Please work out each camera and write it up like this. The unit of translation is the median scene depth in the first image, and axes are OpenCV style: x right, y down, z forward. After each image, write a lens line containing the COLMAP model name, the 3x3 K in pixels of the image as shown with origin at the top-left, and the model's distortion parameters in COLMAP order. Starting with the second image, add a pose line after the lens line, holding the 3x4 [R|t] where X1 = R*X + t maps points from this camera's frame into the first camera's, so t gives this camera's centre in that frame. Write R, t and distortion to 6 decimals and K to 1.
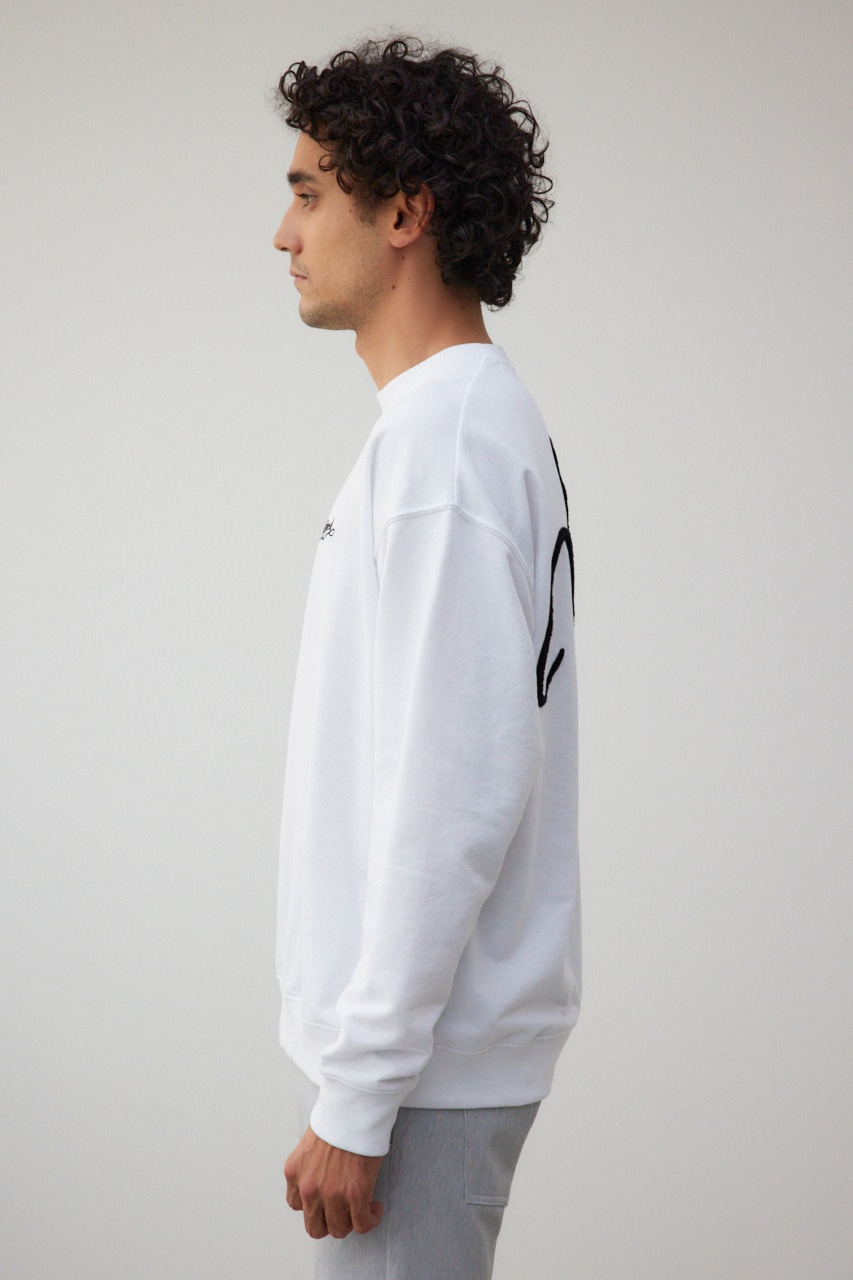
lens RADIAL K [[2473.9, 0, 426.5], [0, 2473.9, 640.0], [0, 0, 1]] dist [0.008346, -0.273979]
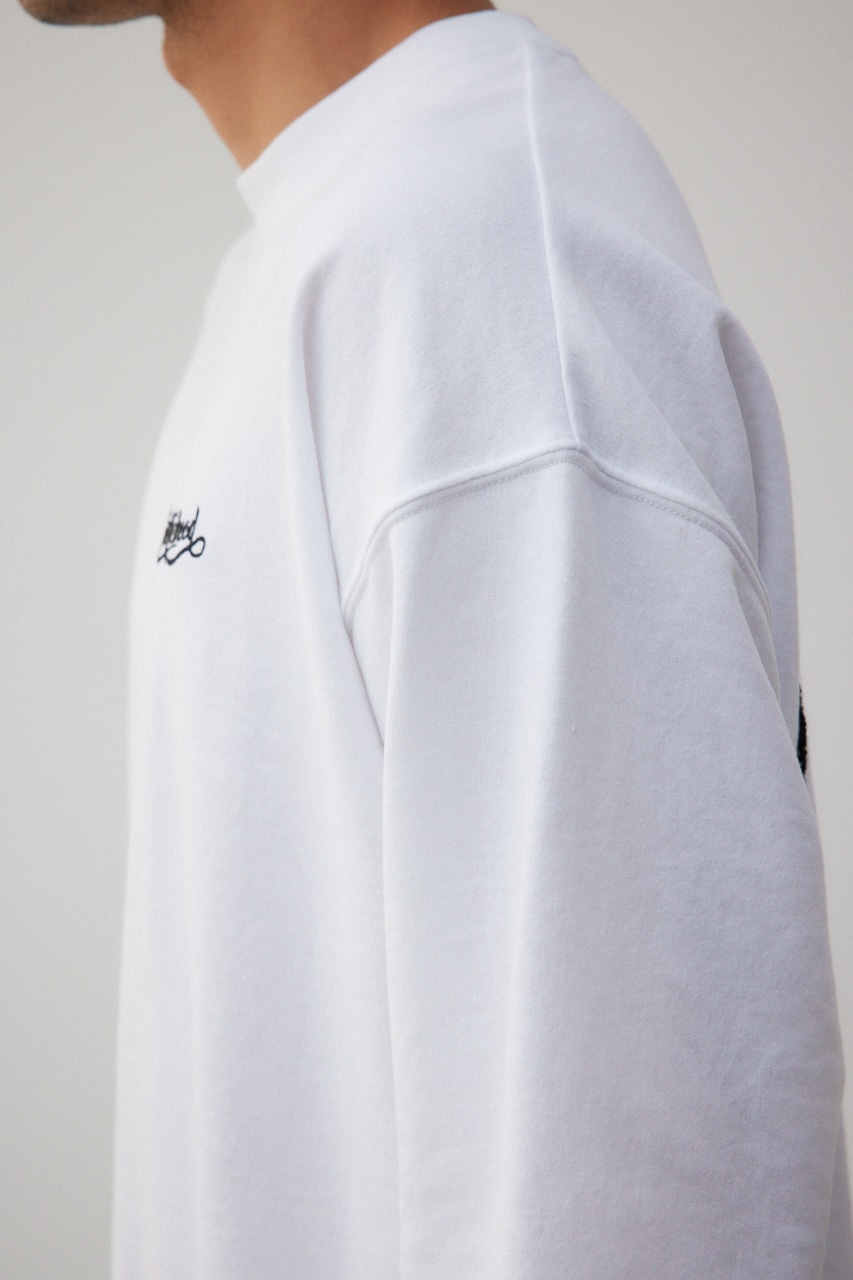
lens RADIAL K [[2473.9, 0, 426.5], [0, 2473.9, 640.0], [0, 0, 1]] dist [0.008346, -0.273979]
pose [[0.985104, -0.120287, 0.122884, -0.053737], [0.112367, 0.991234, 0.069495, -0.053799], [-0.130166, -0.054651, 0.989985, 0.658863]]
